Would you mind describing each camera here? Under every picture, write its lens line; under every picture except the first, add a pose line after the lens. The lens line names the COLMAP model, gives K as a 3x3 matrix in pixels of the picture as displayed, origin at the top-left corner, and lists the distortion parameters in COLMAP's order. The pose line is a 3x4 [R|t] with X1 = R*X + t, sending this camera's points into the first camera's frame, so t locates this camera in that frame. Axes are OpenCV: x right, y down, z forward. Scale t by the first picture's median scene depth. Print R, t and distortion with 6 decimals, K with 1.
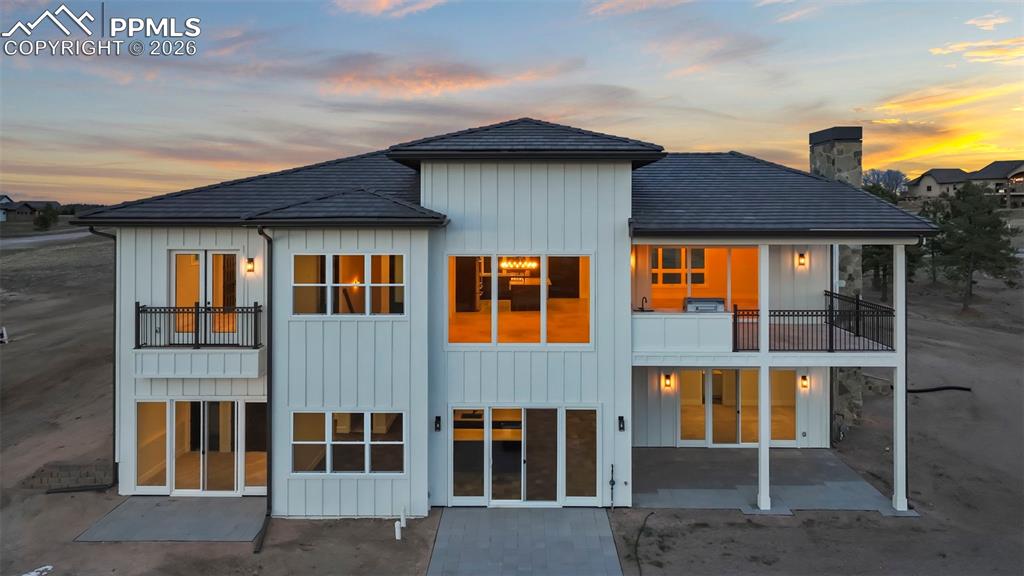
lens RADIAL K [[718.7, 0, 516.2], [0, 718.7, 286.1], [0, 0, 1]] dist [0.004489, 0.003795]
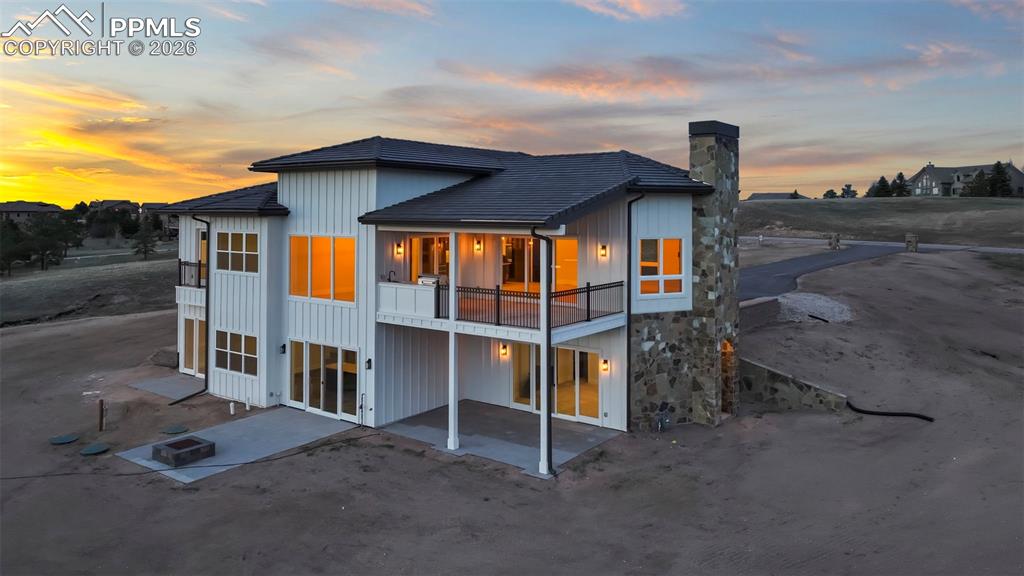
lens RADIAL K [[718.7, 0, 516.2], [0, 718.7, 286.1], [0, 0, 1]] dist [0.004489, 0.003795]
pose [[0.818052, 0.063359, -0.571643, 1.123995], [-0.061716, 0.997845, 0.022279, -0.000517], [0.571823, 0.017053, 0.820200, 0.056688]]
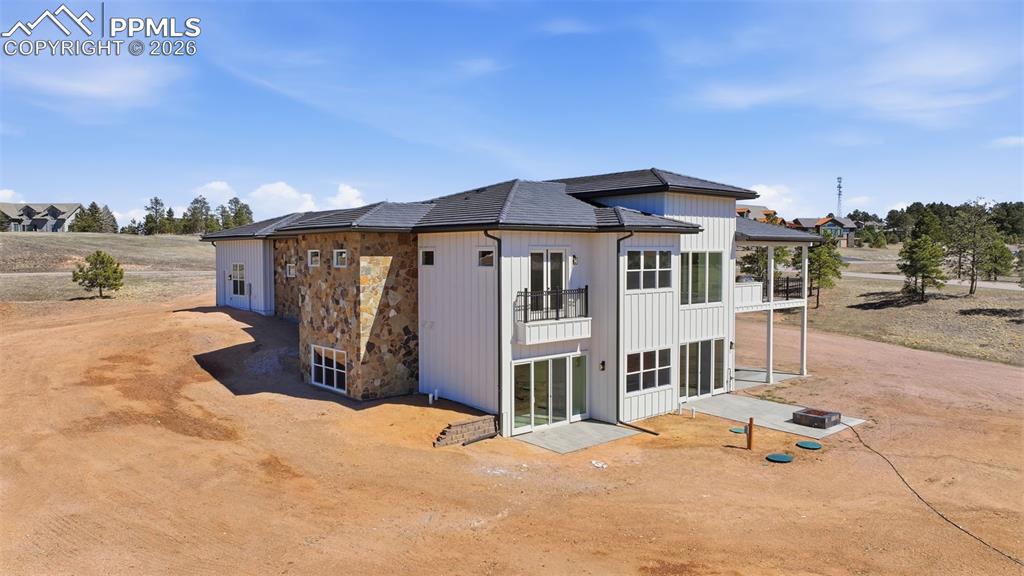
lens RADIAL K [[718.7, 0, 516.2], [0, 718.7, 286.1], [0, 0, 1]] dist [0.004489, 0.003795]
pose [[0.738109, -0.029052, 0.674055, -1.465539], [0.050223, 0.998667, -0.011952, 0.036404], [-0.672809, 0.042675, 0.738584, 0.021922]]
